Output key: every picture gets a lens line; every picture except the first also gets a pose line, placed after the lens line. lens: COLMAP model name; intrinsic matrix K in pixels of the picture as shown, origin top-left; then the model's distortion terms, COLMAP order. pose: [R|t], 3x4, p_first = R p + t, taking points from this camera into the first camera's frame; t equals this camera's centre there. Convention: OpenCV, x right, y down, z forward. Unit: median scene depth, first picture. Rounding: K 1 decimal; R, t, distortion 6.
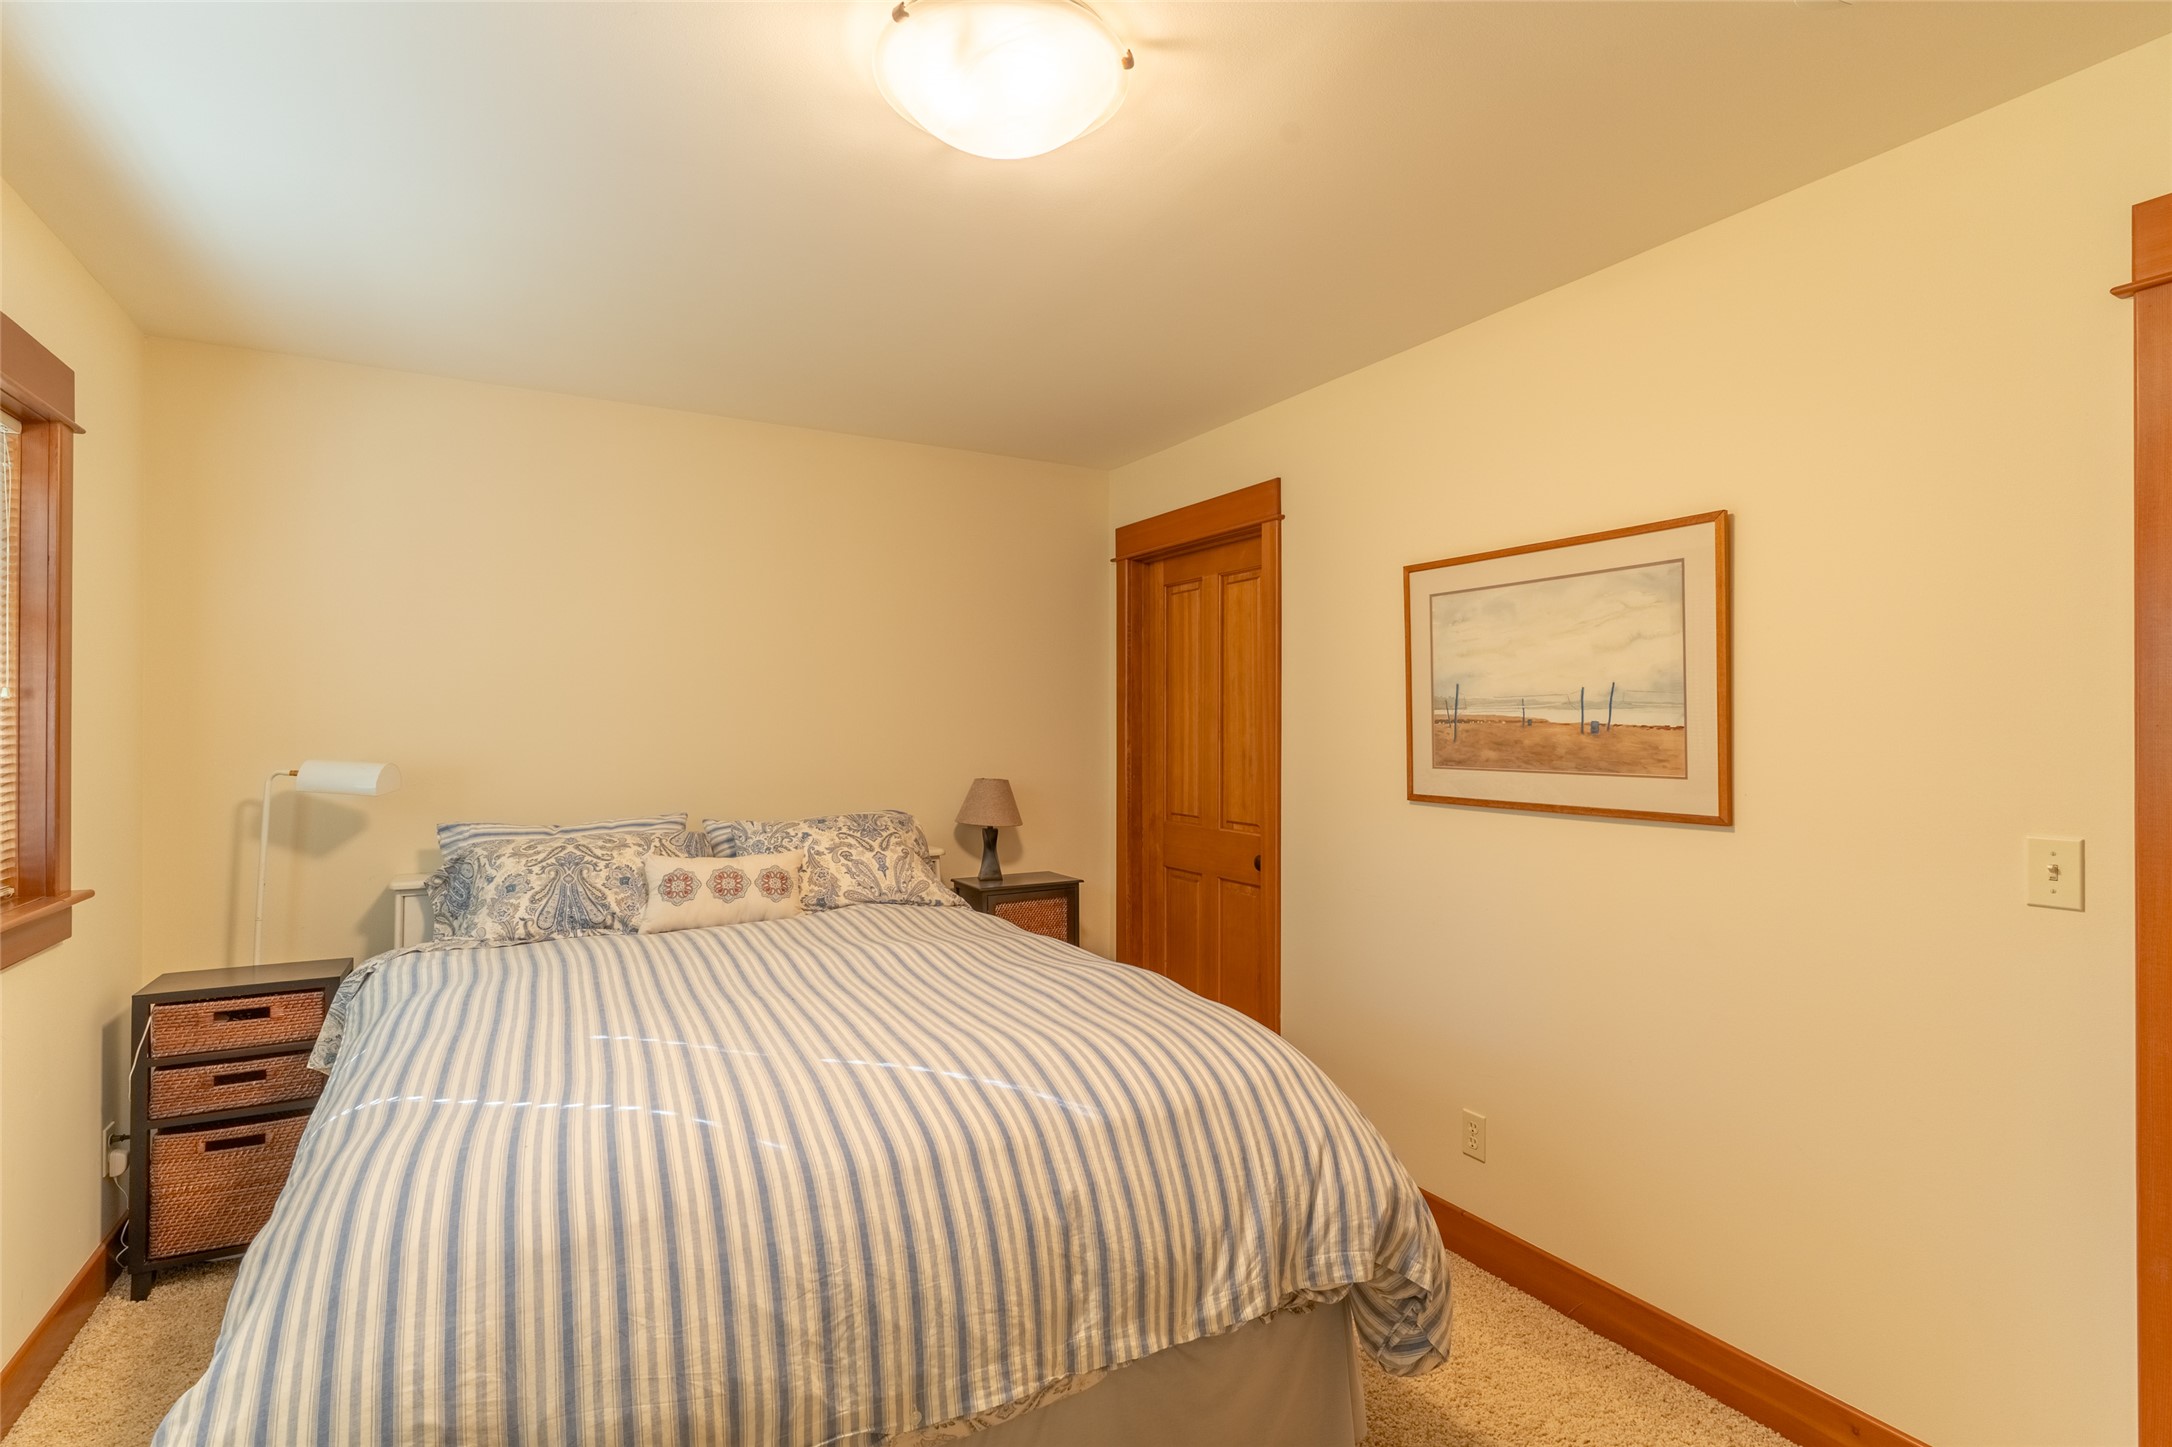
lens RADIAL K [[1018.4, 0, 1077.0], [0, 1018.4, 715.8], [0, 0, 1]] dist [-0.000520, 0.000044]
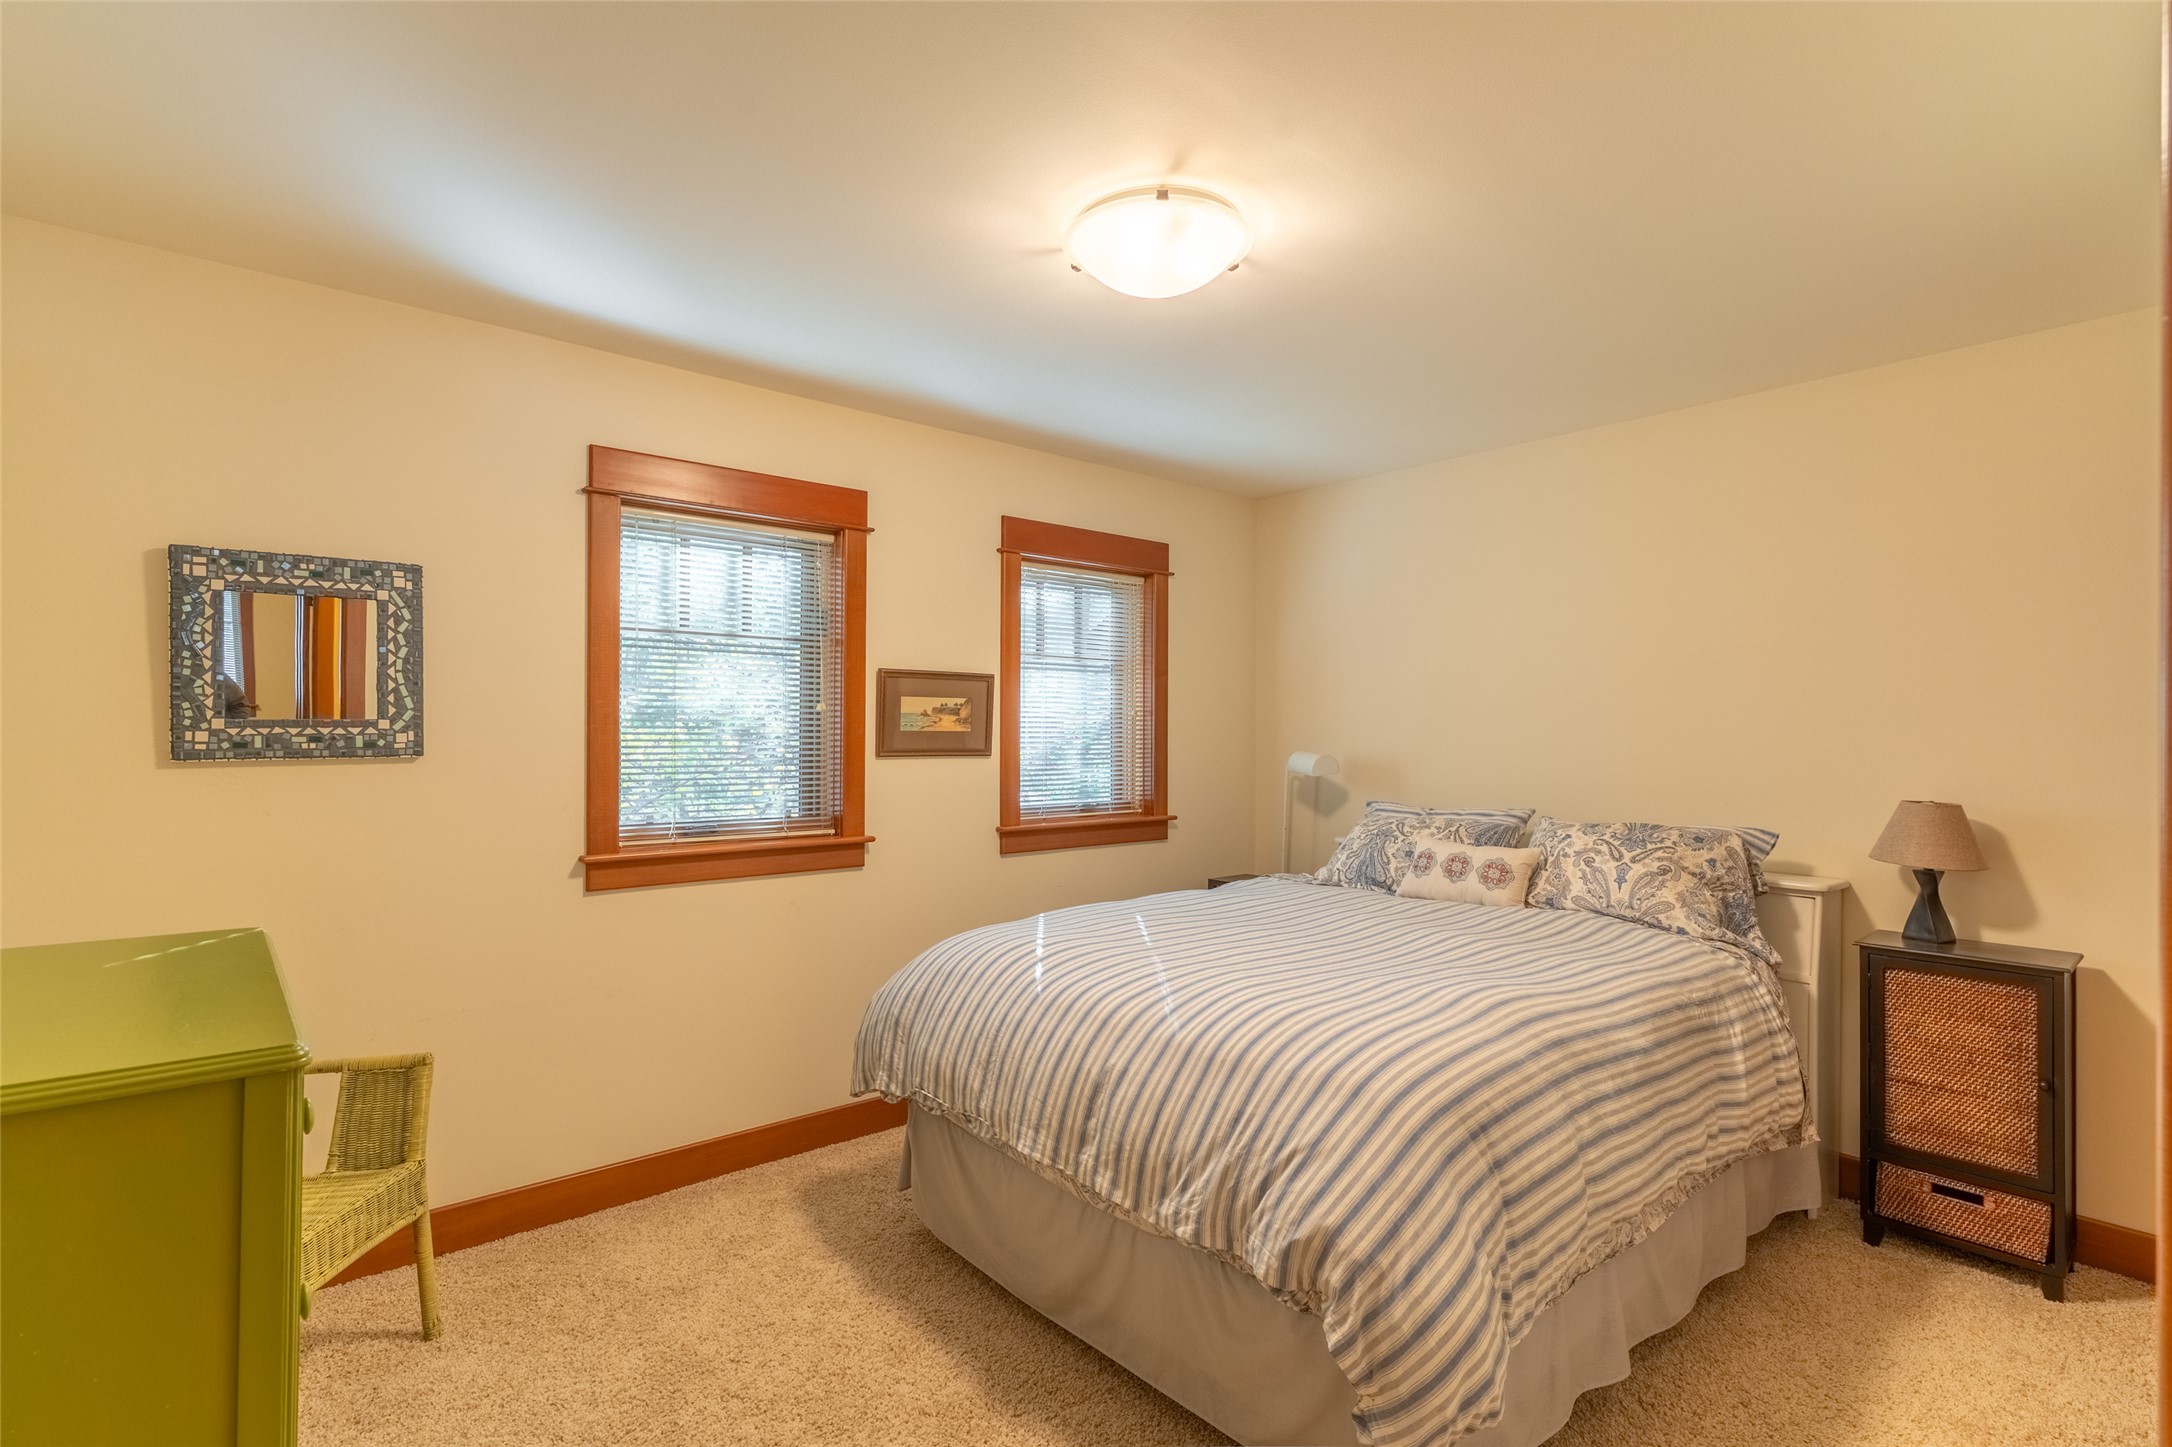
lens RADIAL K [[1018.4, 0, 1077.0], [0, 1018.4, 715.8], [0, 0, 1]] dist [-0.000520, 0.000044]
pose [[0.213295, -0.013341, -0.976897, 1.804469], [0.006182, 0.999905, -0.012305, 0.018480], [0.976968, -0.003414, 0.213357, 0.898213]]
